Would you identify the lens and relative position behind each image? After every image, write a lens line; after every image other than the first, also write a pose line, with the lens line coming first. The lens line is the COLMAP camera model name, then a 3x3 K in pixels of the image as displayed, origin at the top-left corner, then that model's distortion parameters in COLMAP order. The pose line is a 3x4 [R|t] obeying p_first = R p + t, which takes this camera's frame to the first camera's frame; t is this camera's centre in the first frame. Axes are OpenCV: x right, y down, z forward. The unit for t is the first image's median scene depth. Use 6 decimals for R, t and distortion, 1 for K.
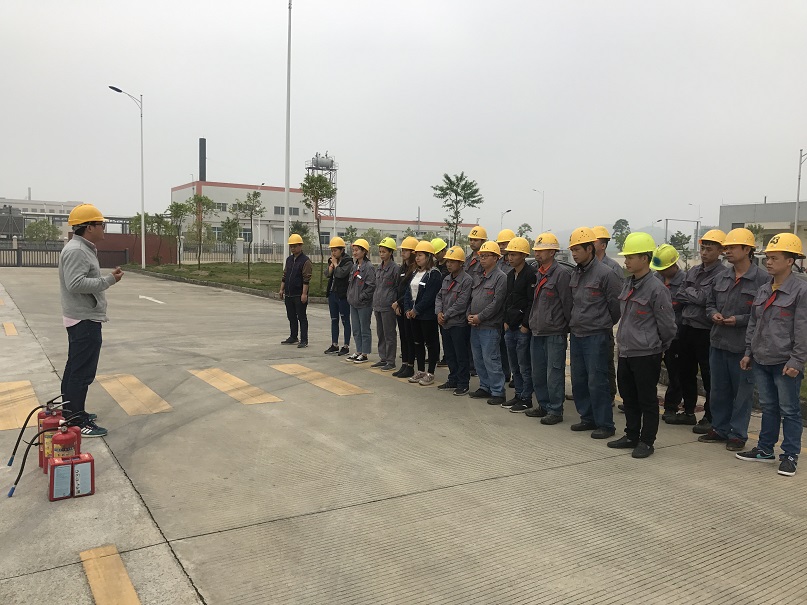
lens RADIAL K [[657.3, 0, 410.1], [0, 657.3, 299.5], [0, 0, 1]] dist [0.034856, -0.015708]
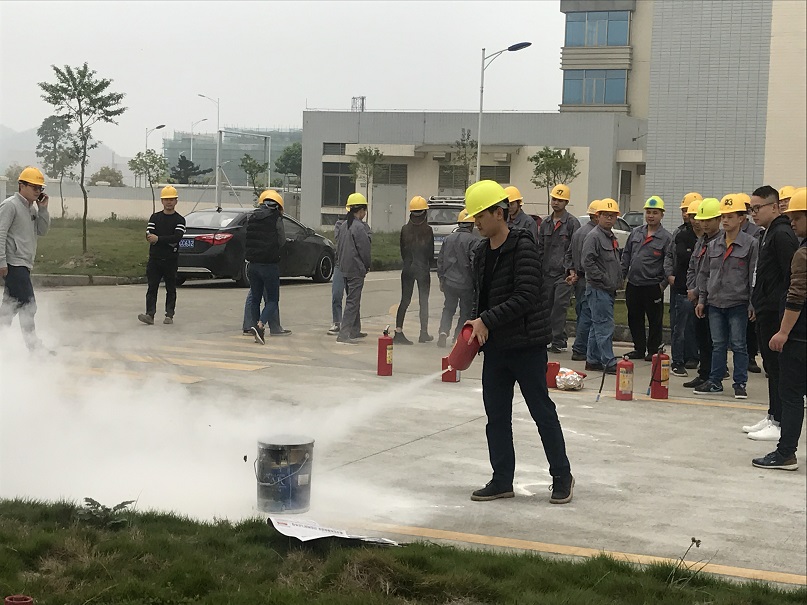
lens RADIAL K [[1480.7, 0, 417.1], [0, 1480.7, 301.6], [0, 0, 1]] dist [0.246900, -1.206450]
pose [[0.829885, -0.028782, 0.557192, -1.233823], [0.023479, 0.999585, 0.016664, 0.029051], [-0.557441, -0.000746, 0.830216, -0.878720]]
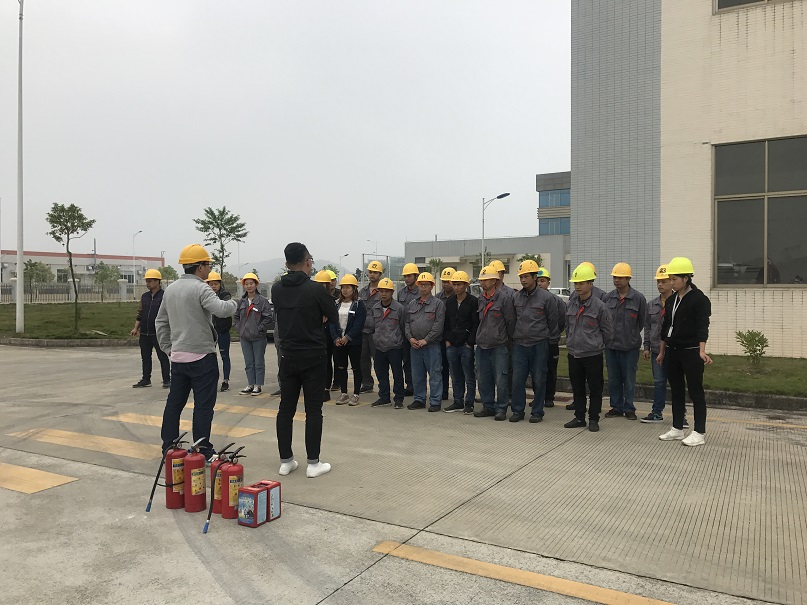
lens RADIAL K [[657.3, 0, 410.1], [0, 657.3, 299.5], [0, 0, 1]] dist [0.034856, -0.015708]
pose [[0.884542, -0.031428, 0.465400, -0.394953], [0.054926, 0.997804, -0.037013, 0.000354], [-0.463215, 0.058302, 0.884326, -0.020007]]
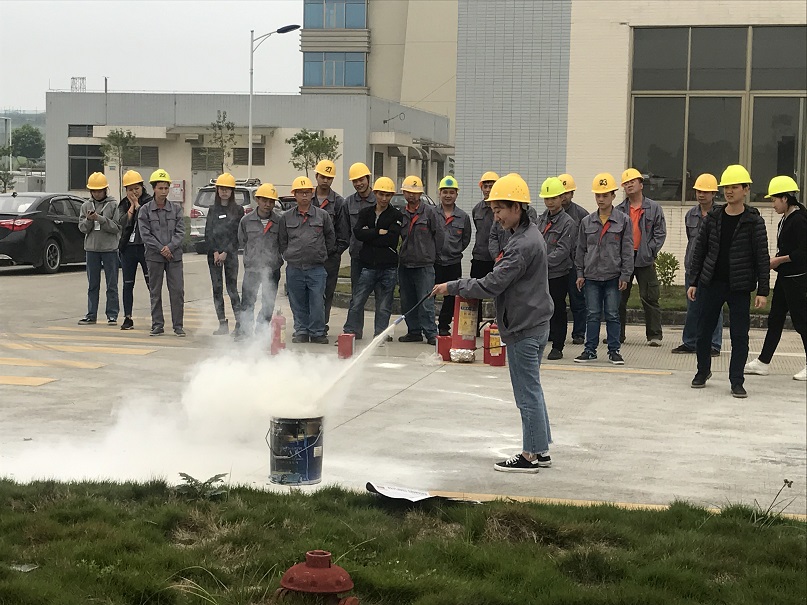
lens RADIAL K [[1480.7, 0, 417.1], [0, 1480.7, 301.6], [0, 0, 1]] dist [0.246900, -1.206450]
pose [[0.712786, -0.056237, 0.699123, -1.417848], [0.044439, 0.998399, 0.035004, 0.025306], [-0.699972, 0.006118, 0.714144, -0.797422]]
